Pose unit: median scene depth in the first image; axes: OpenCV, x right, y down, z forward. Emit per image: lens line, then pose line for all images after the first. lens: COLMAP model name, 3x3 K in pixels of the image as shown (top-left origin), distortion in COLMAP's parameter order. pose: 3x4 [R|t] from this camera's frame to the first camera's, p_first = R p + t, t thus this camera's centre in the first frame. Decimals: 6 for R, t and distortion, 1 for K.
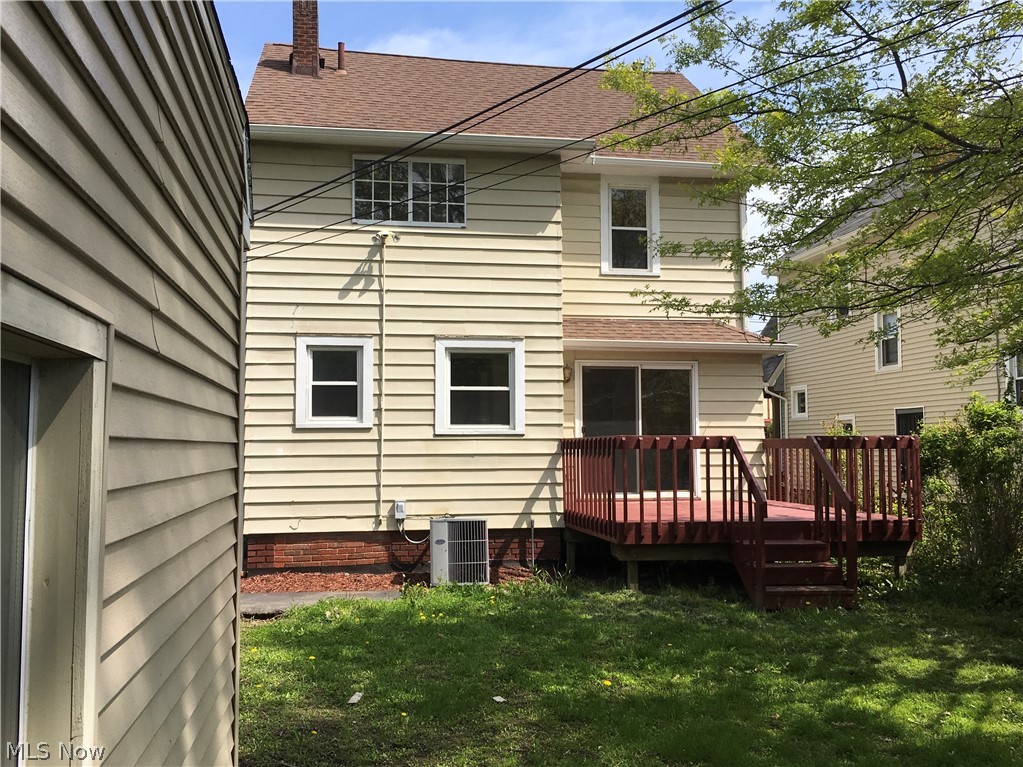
lens RADIAL K [[871.5, 0, 511.6], [0, 871.5, 382.5], [0, 0, 1]] dist [0.034674, 0.002943]
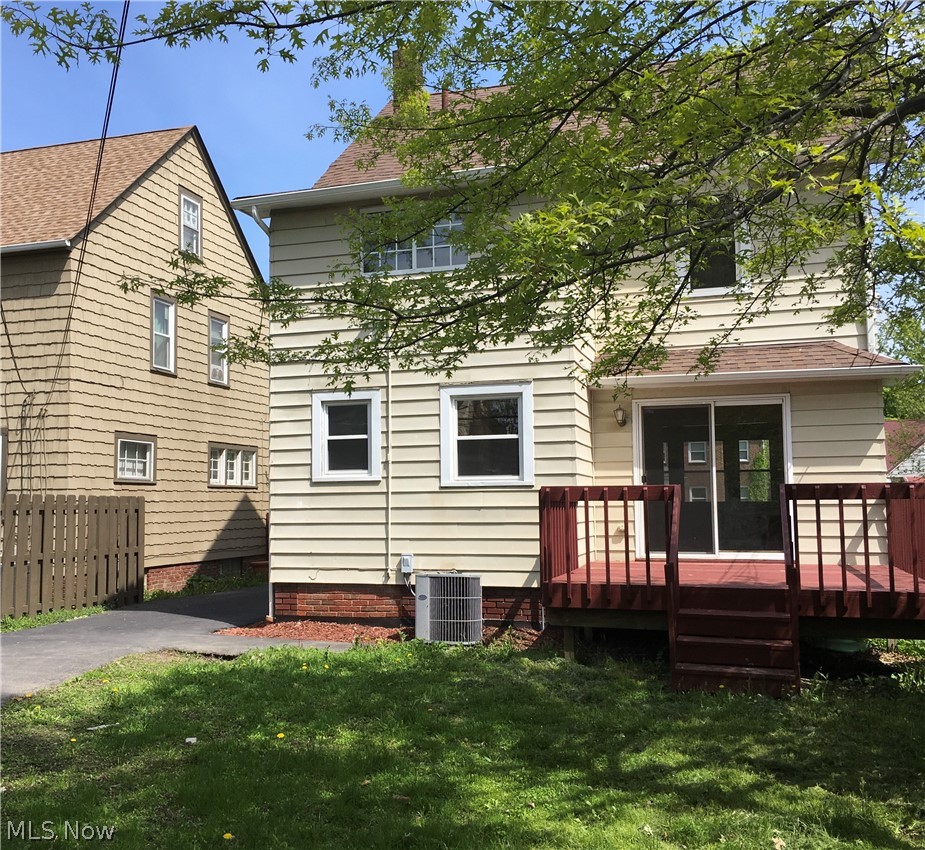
lens RADIAL K [[972.4, 0, 459.9], [0, 972.4, 426.6], [0, 0, 1]] dist [0.014476, 0.000000]
pose [[0.887600, -0.038326, -0.459018, 0.431002], [0.038586, 0.999216, -0.008815, 0.003671], [0.458996, -0.009888, 0.888383, 0.056605]]
